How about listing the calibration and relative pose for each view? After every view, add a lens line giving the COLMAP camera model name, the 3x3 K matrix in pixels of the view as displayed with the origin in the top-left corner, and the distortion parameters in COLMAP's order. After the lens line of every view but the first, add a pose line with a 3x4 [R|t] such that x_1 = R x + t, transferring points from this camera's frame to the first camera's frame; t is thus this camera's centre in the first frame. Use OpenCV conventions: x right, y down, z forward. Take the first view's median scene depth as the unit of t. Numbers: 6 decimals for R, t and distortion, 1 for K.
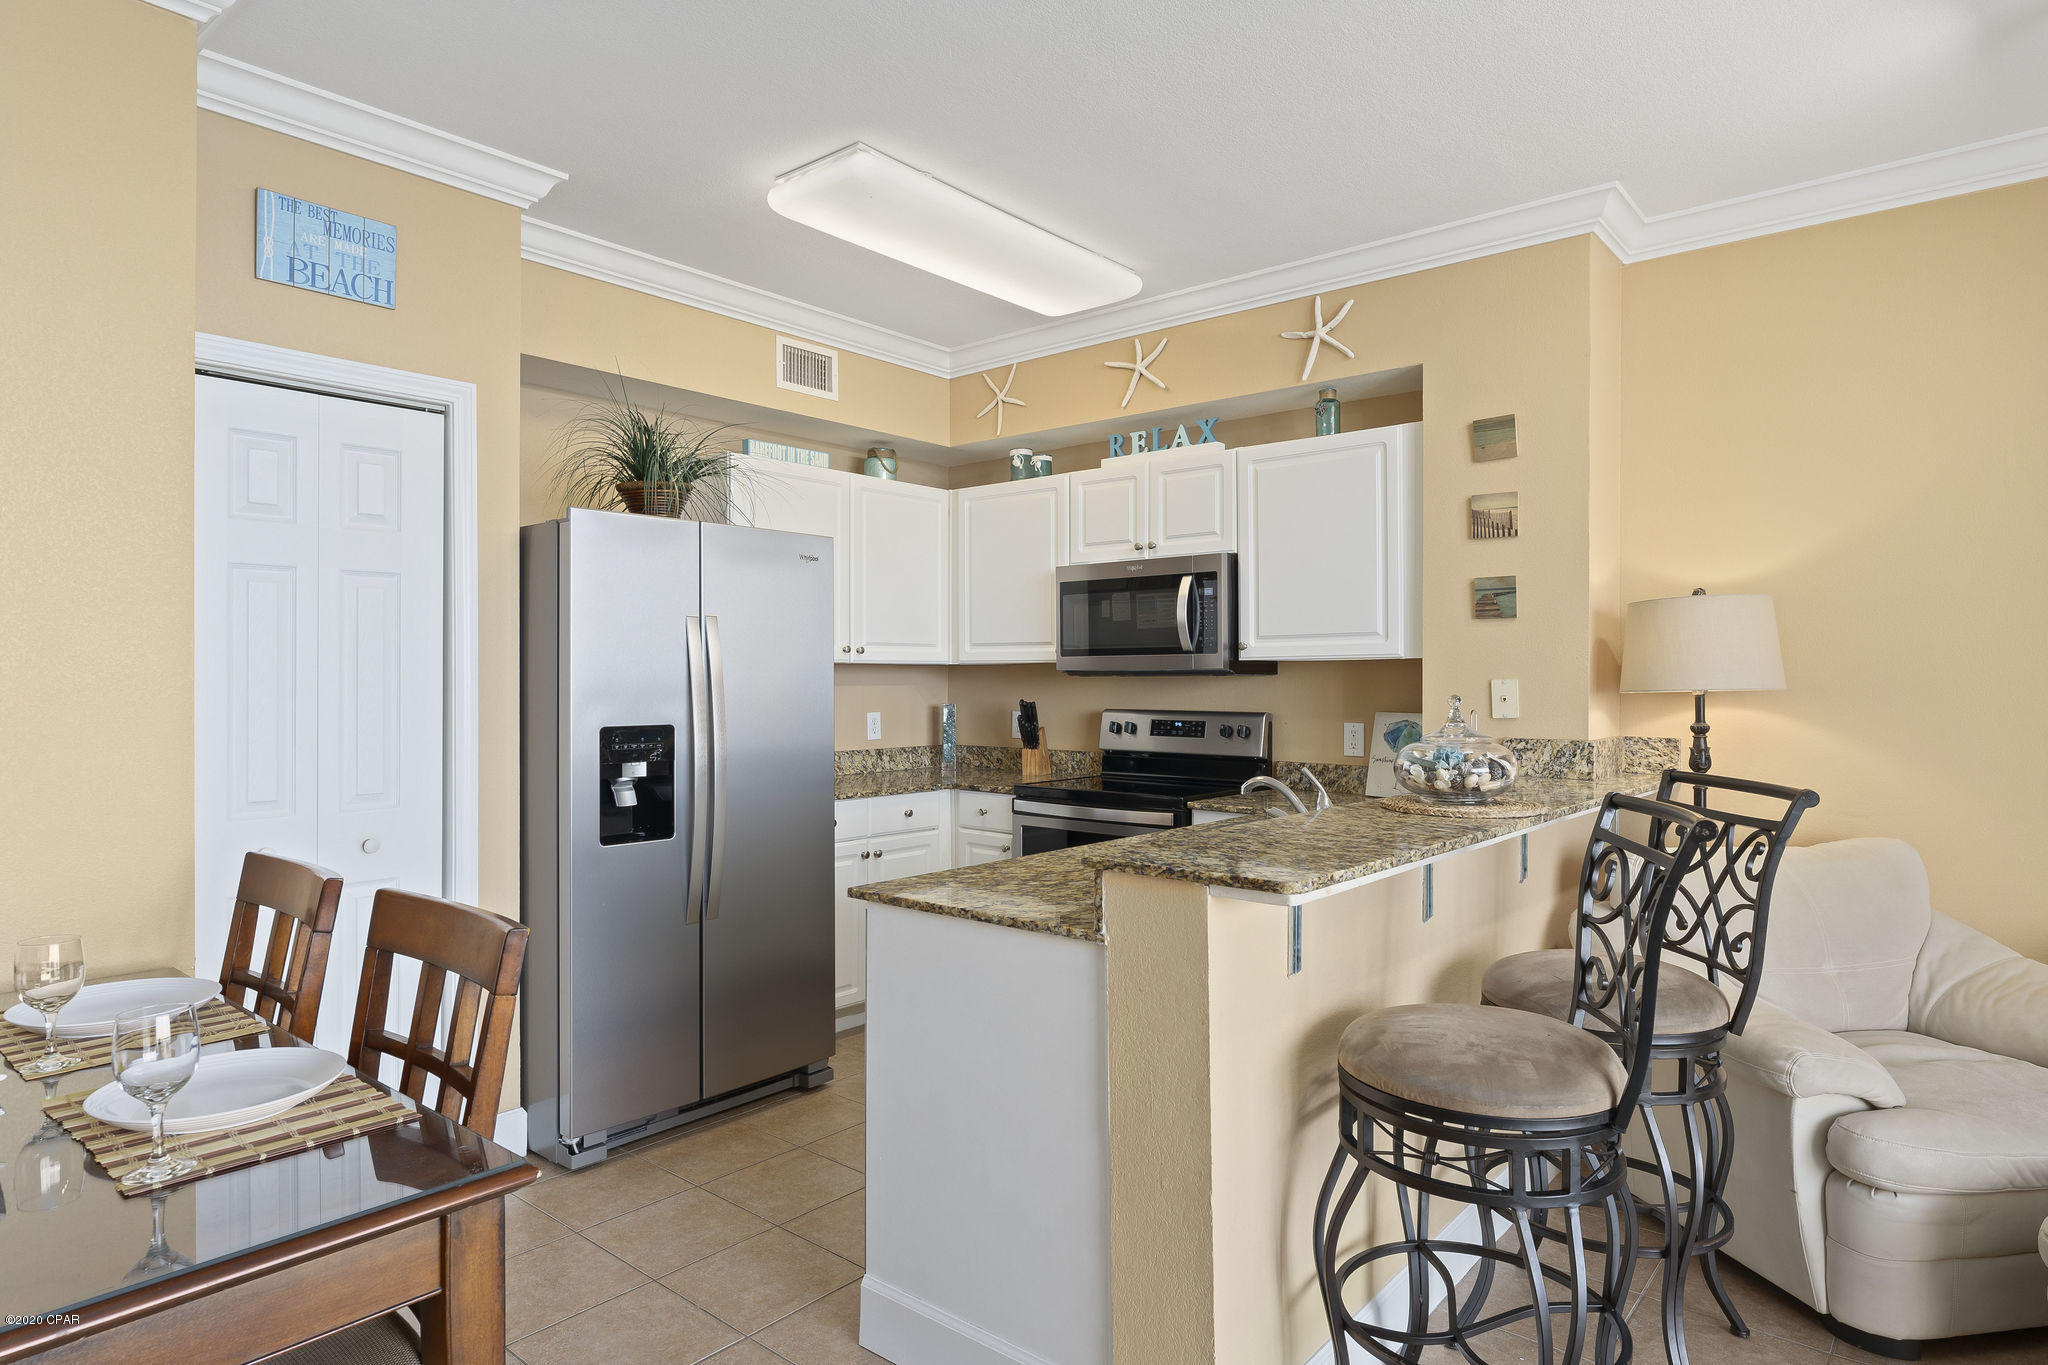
lens RADIAL K [[1164.7, 0, 1016.3], [0, 1164.7, 674.5], [0, 0, 1]] dist [-0.003786, -0.000480]
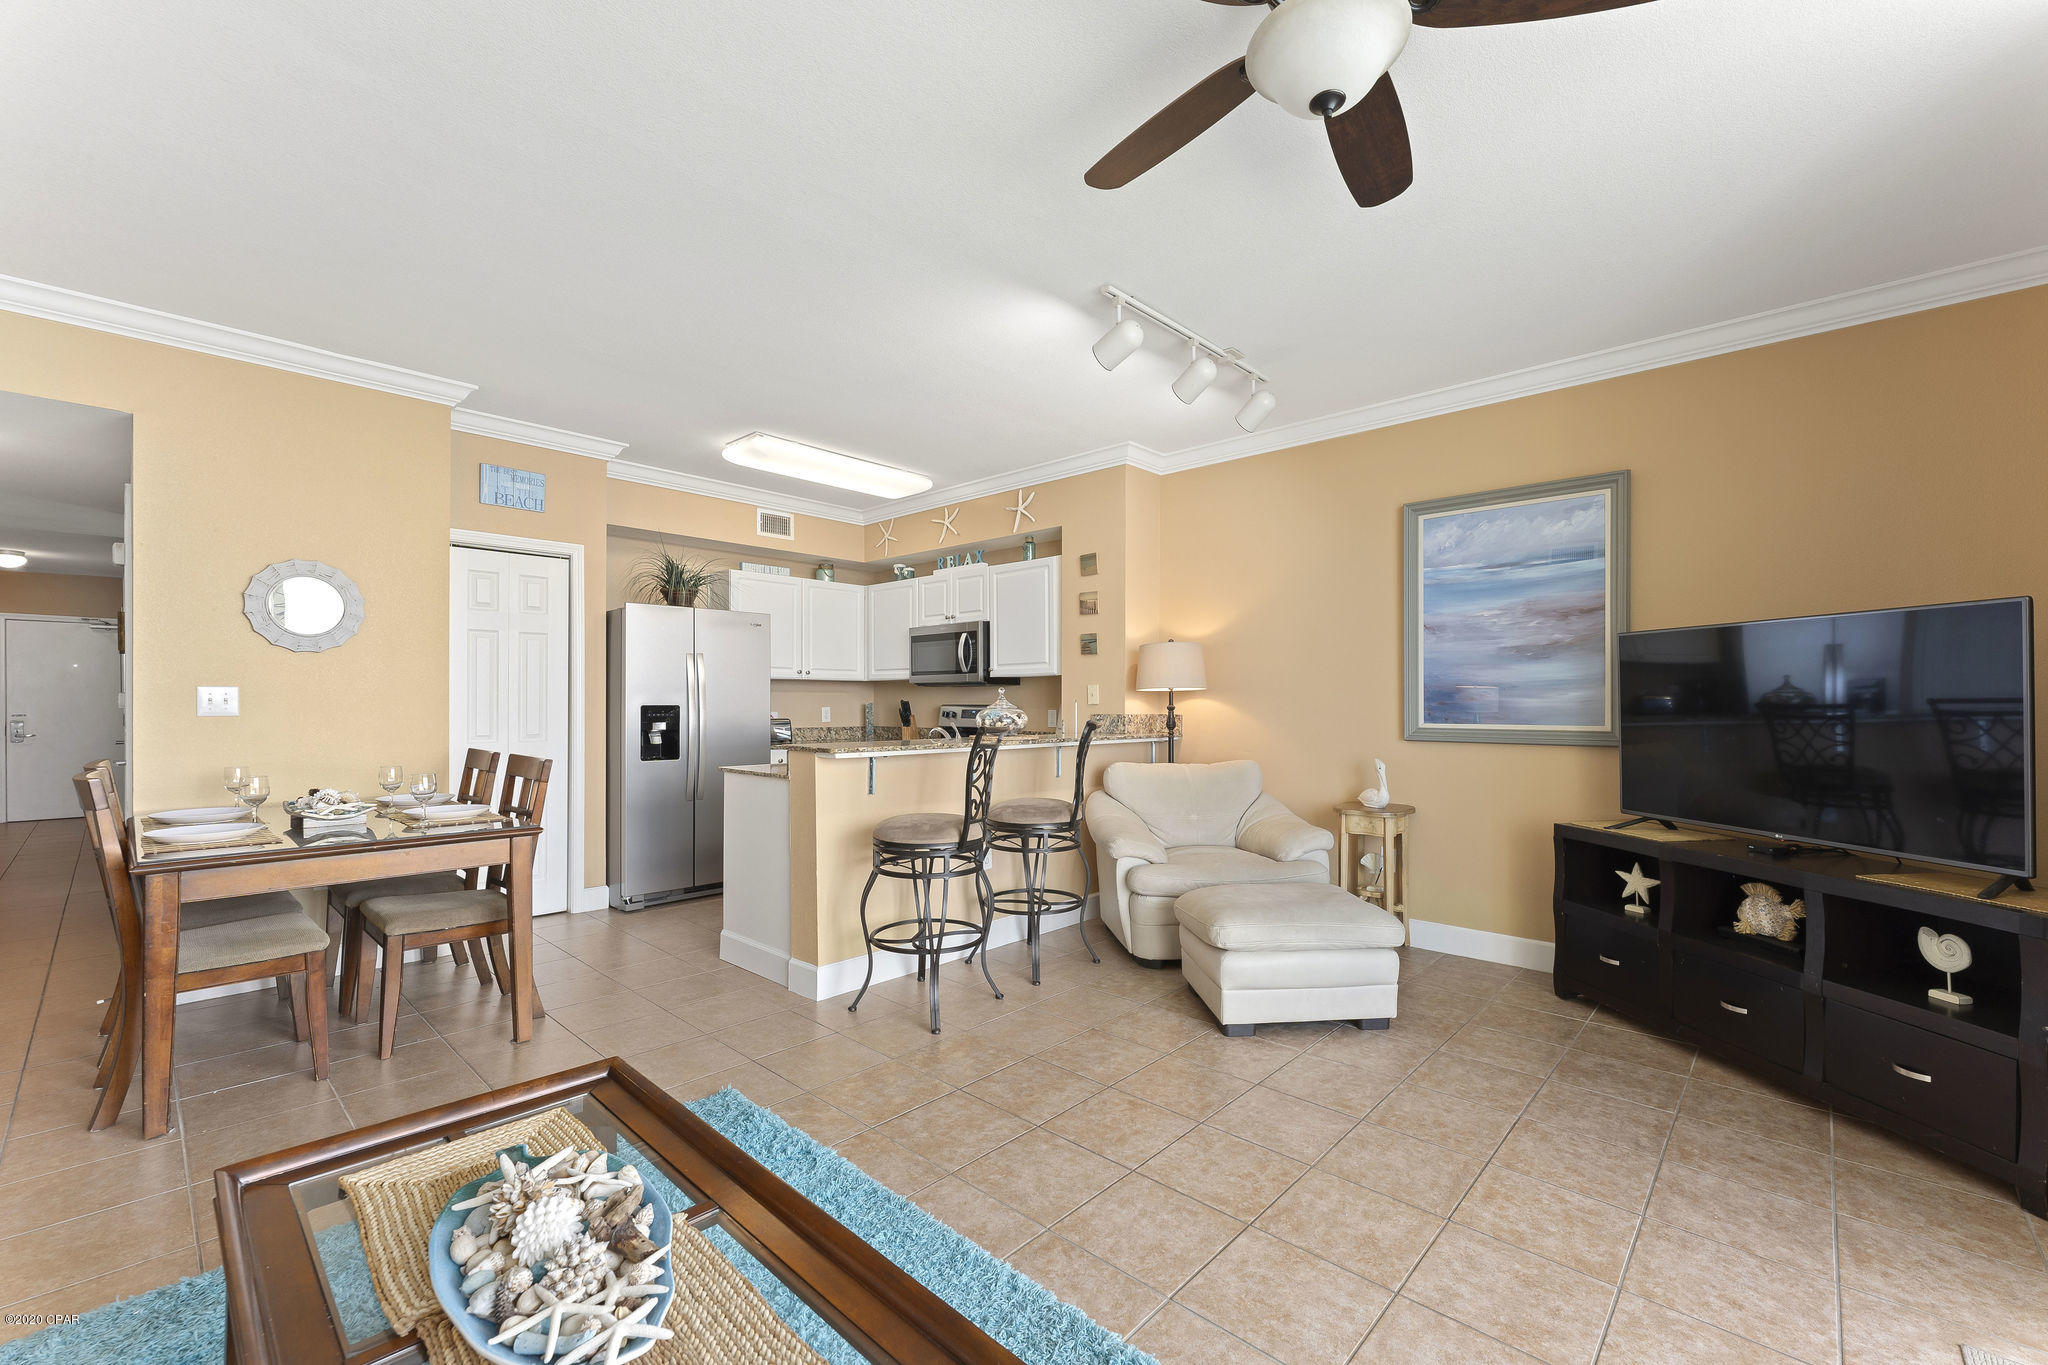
lens RADIAL K [[838.0, 0, 1025.3], [0, 838.0, 699.7], [0, 0, 1]] dist [-0.001427, -0.000641]
pose [[0.998928, 0.001772, -0.046251, 0.313454], [-0.001812, 0.999998, -0.000821, 0.026425], [0.046249, 0.000904, 0.998930, -0.376003]]
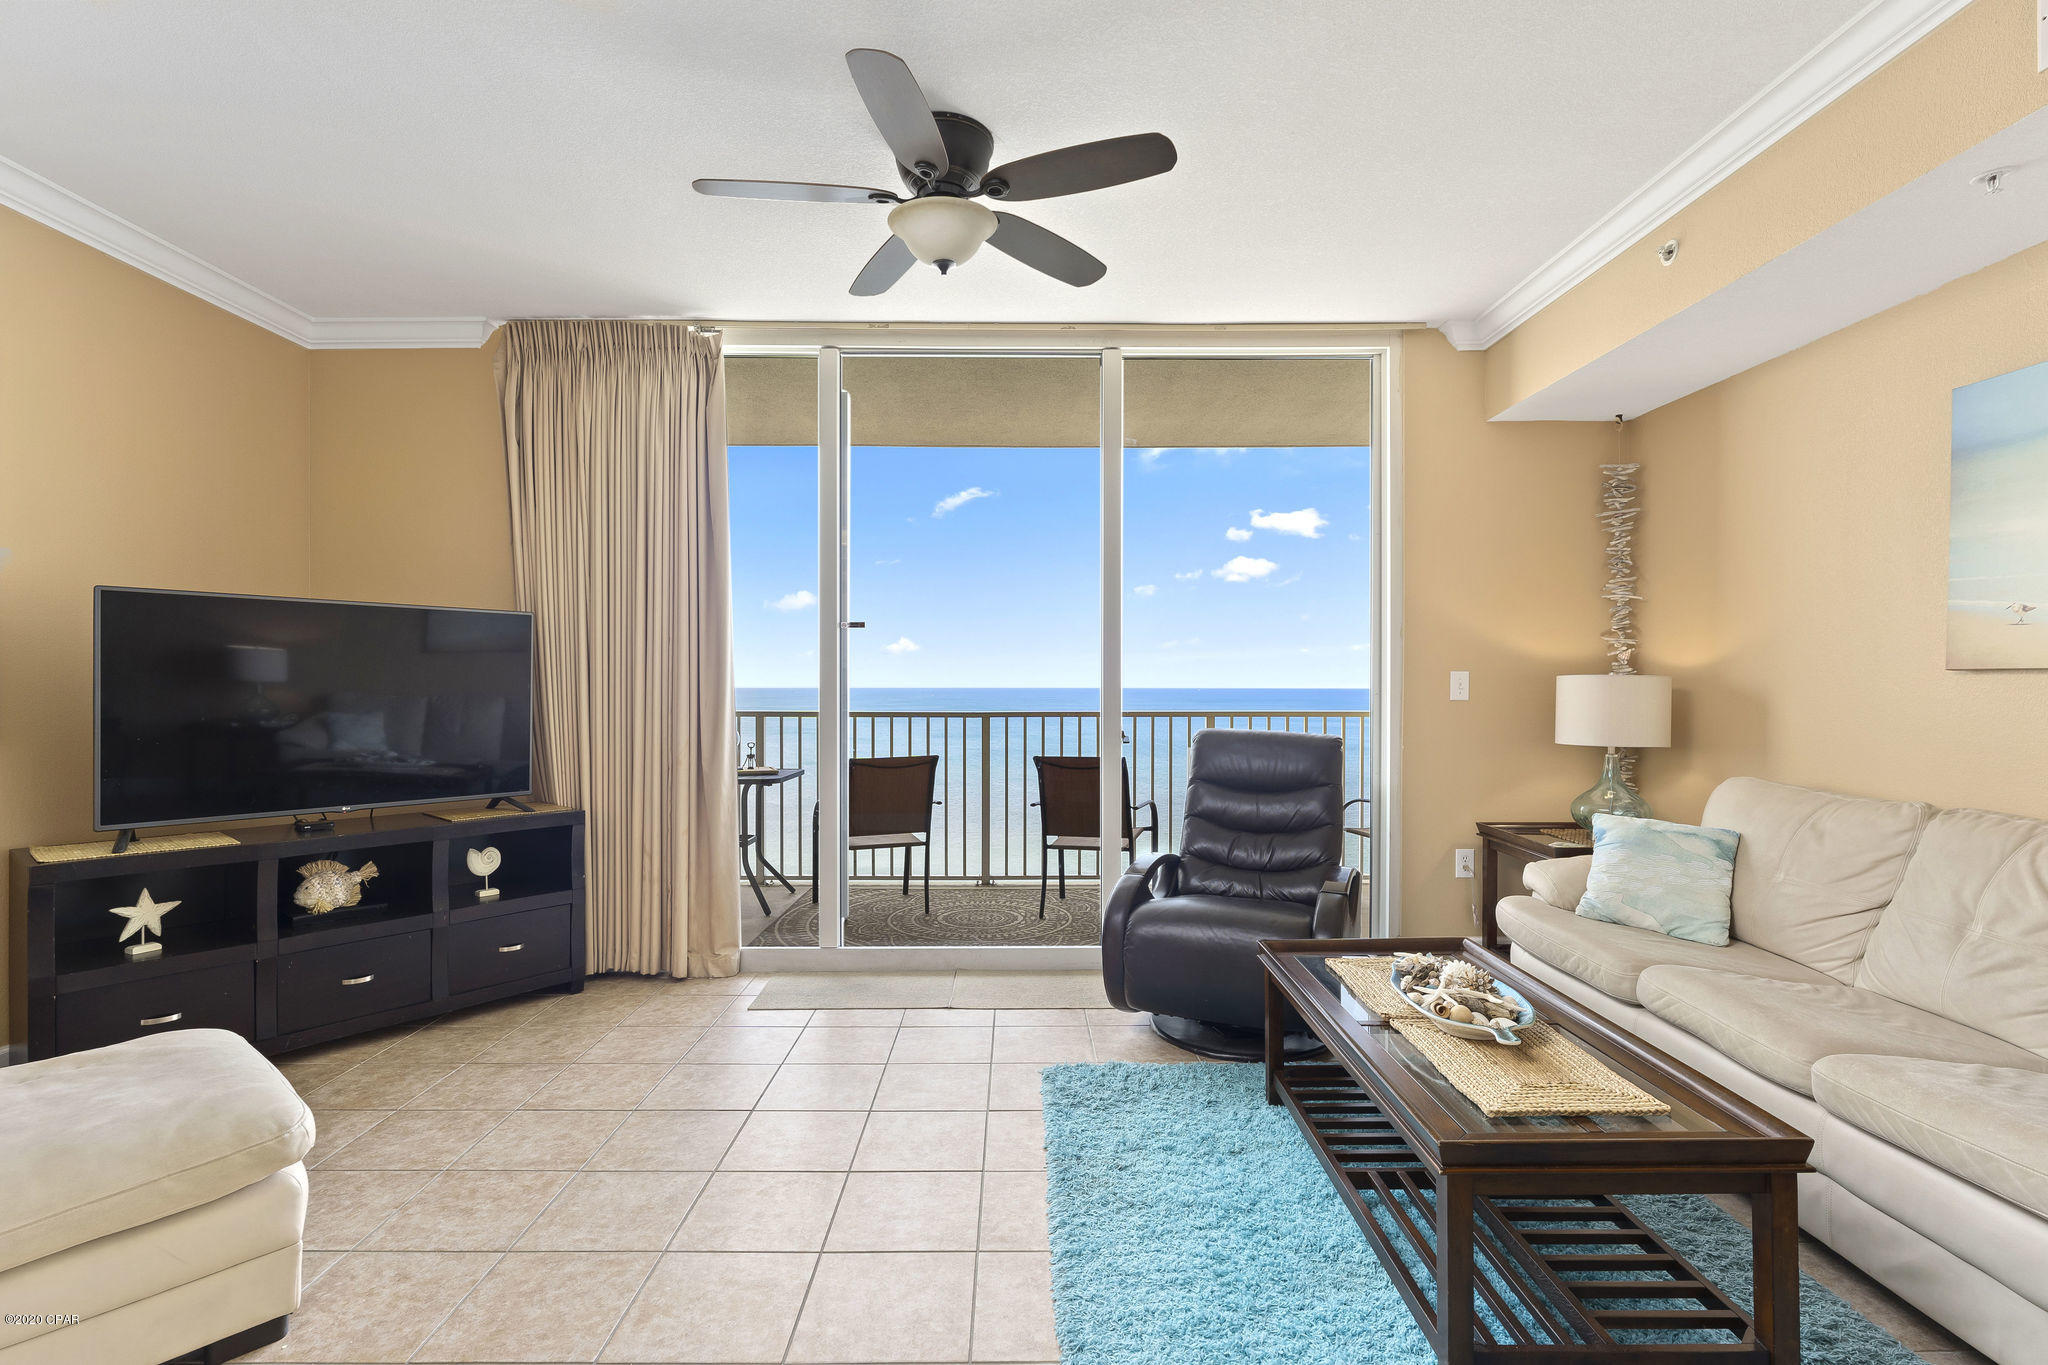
lens RADIAL K [[951.1, 0, 1022.5], [0, 951.1, 691.9], [0, 0, 1]] dist [-0.002562, -0.000458]
pose [[-0.653387, -0.008327, 0.756978, -0.073844], [-0.003048, 0.999960, 0.008369, 0.027657], [-0.757018, 0.003161, -0.653387, 0.383094]]
